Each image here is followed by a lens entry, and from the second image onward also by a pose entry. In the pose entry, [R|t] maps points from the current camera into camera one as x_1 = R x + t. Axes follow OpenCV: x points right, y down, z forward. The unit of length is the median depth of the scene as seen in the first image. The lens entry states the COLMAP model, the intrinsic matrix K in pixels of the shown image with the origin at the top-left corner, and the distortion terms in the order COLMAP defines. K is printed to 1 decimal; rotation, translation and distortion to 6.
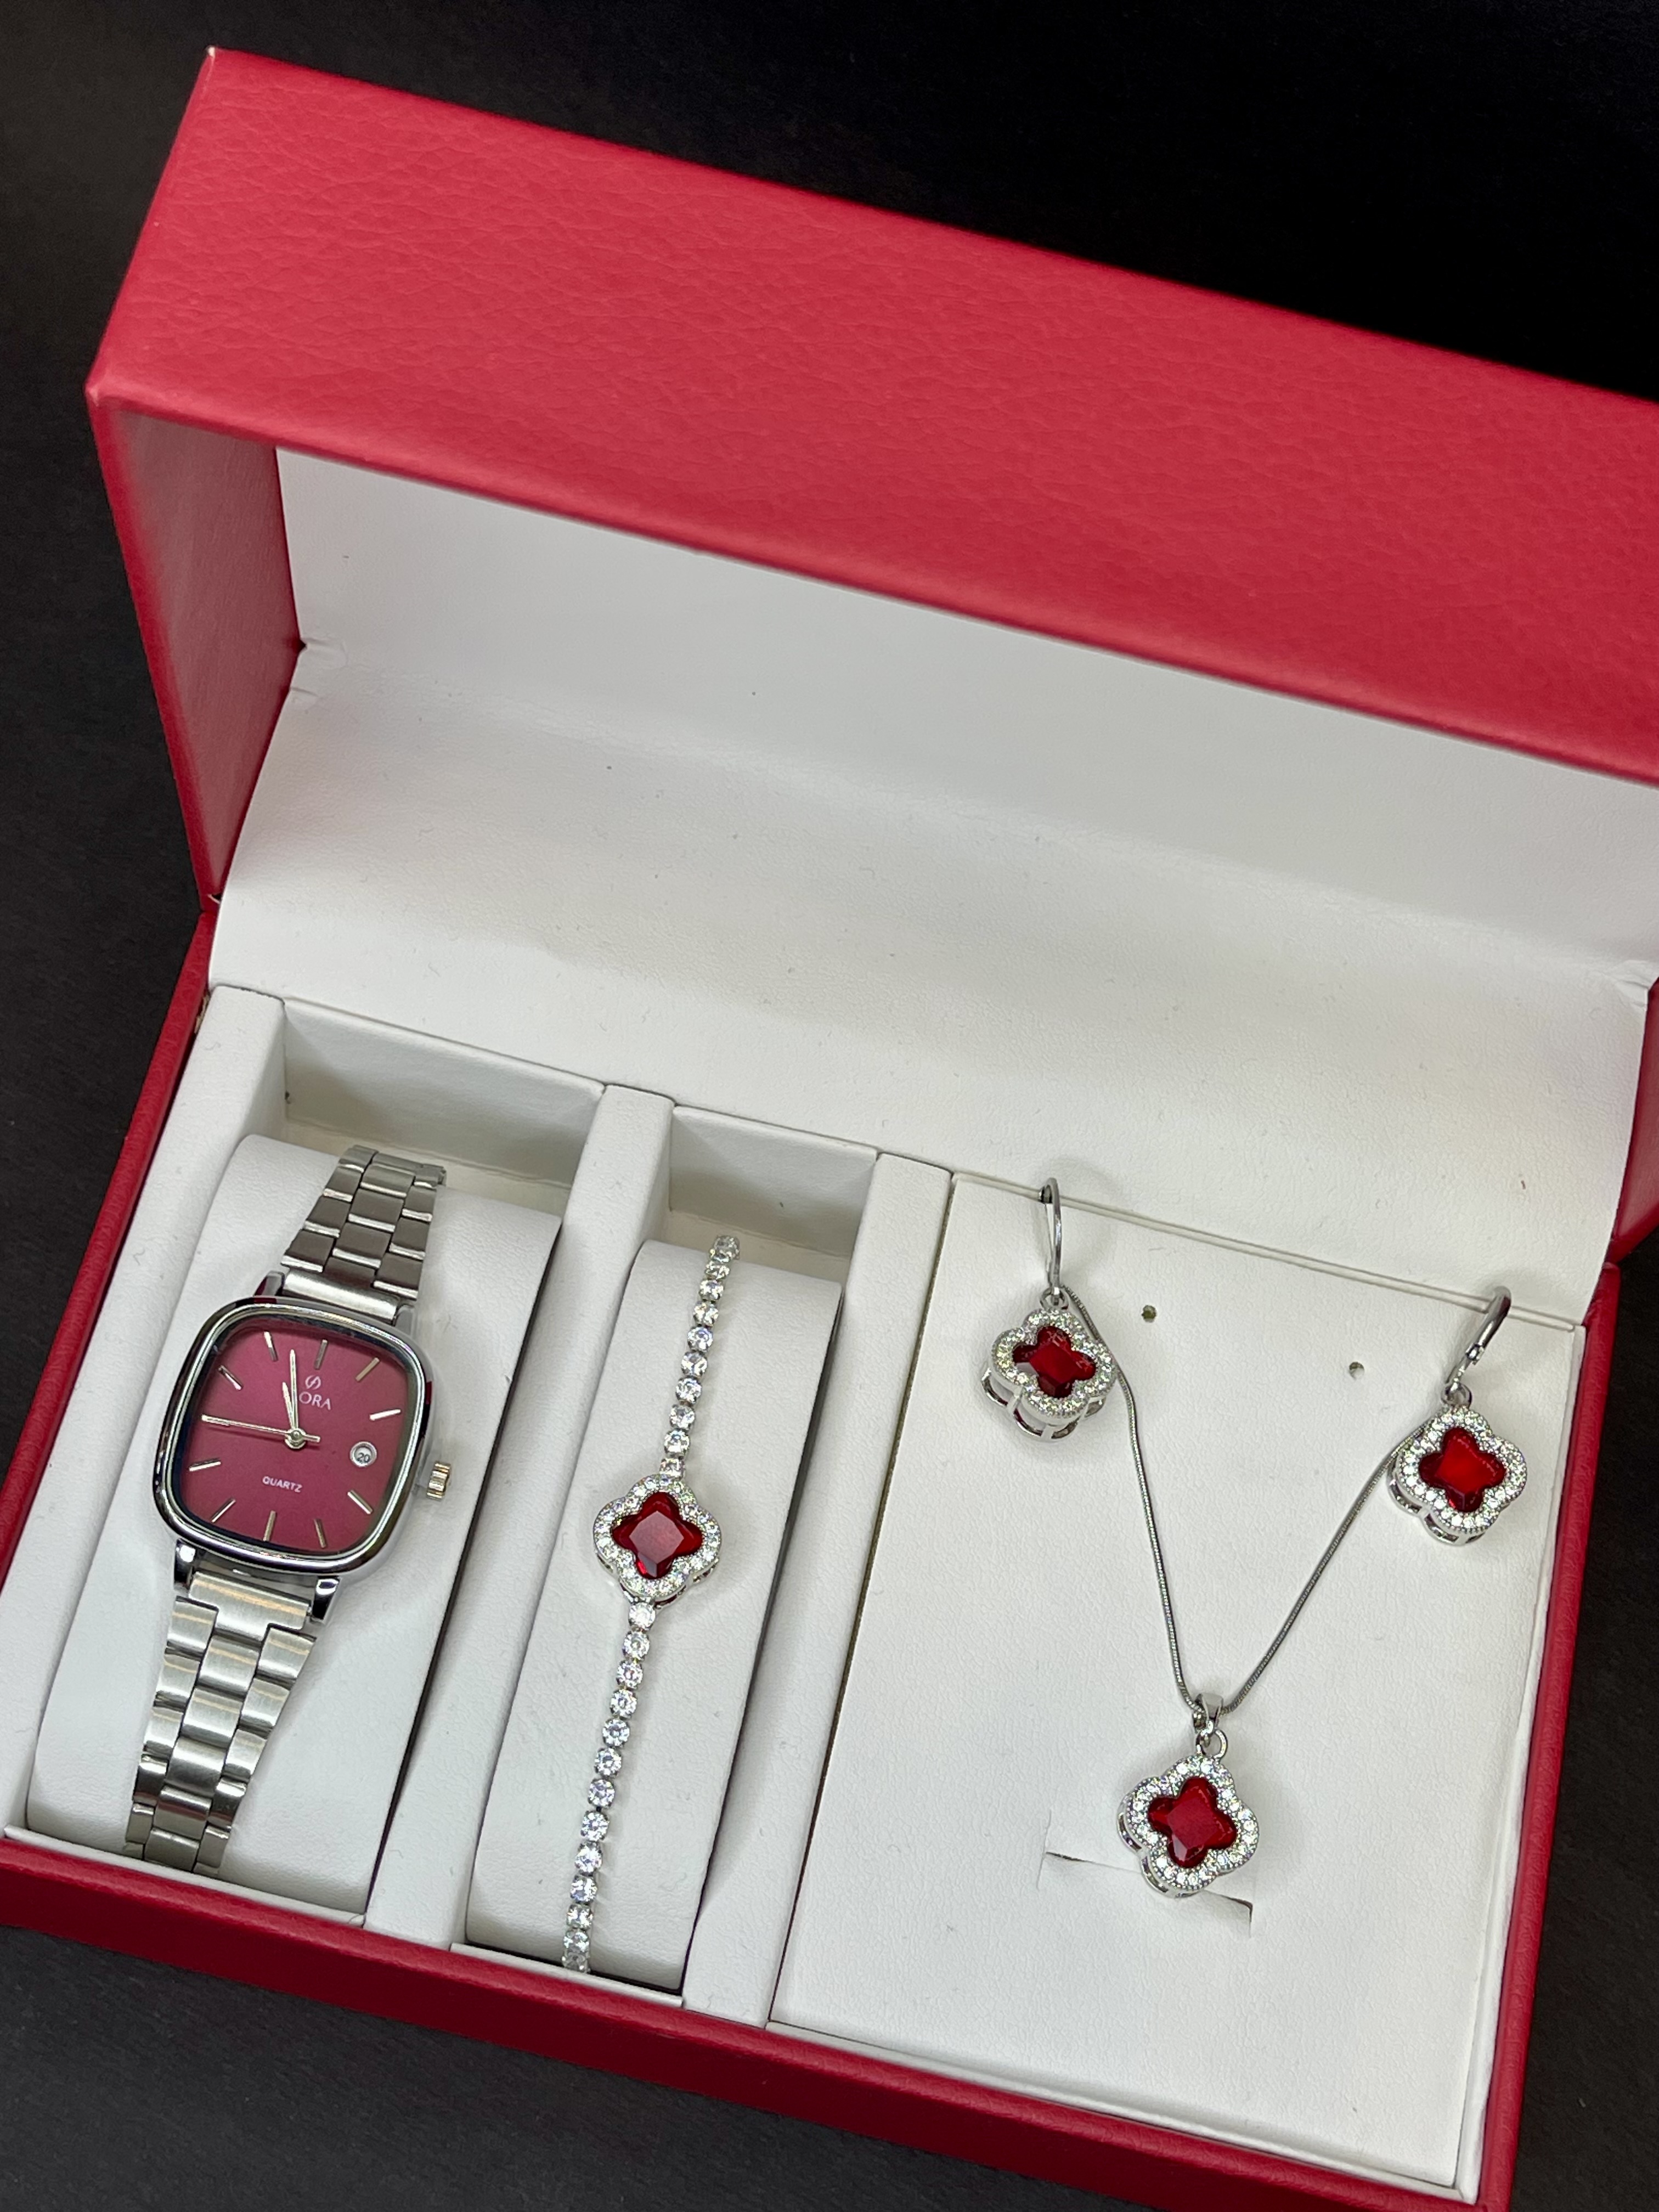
lens RADIAL K [[3113.7, 0, 839.6], [0, 3113.7, 1114.3], [0, 0, 1]] dist [0.145106, -0.698301]
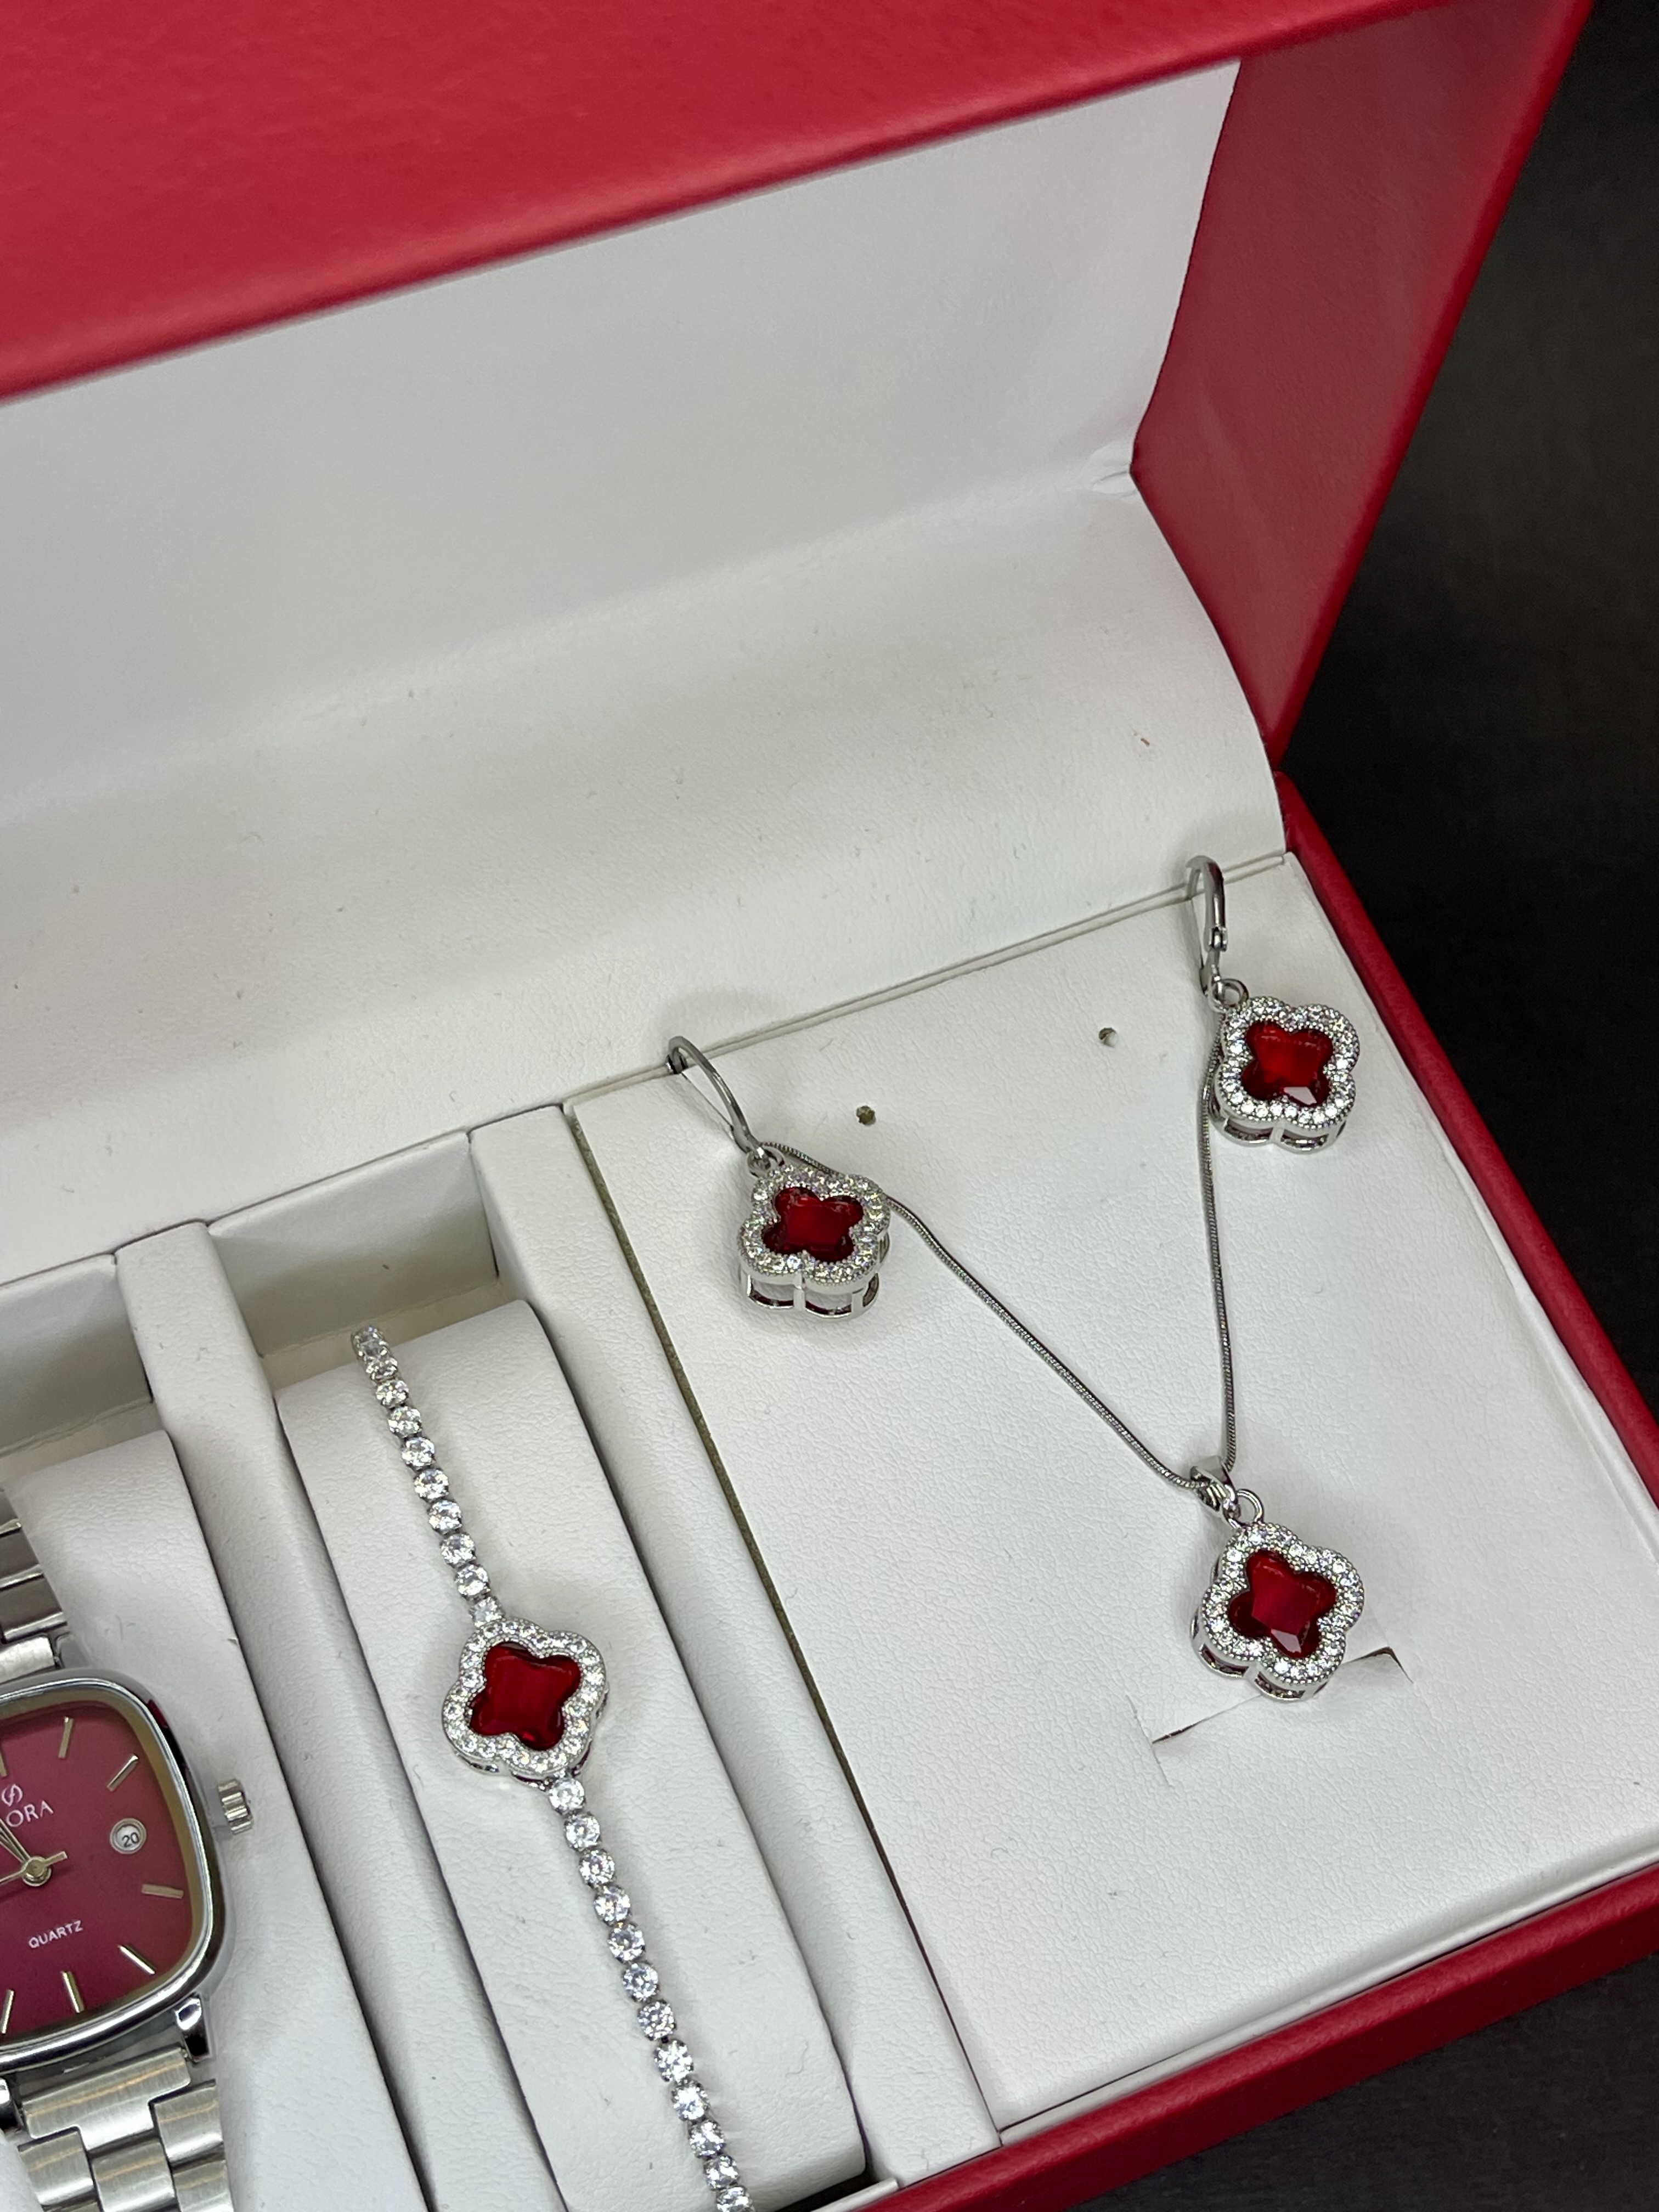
lens RADIAL K [[3113.7, 0, 839.6], [0, 3113.7, 1114.3], [0, 0, 1]] dist [0.145106, -0.698301]
pose [[0.816126, -0.540106, 0.205484, -0.075243], [0.540845, 0.839149, 0.057583, 0.014945], [-0.203533, 0.064140, 0.976965, 0.237482]]
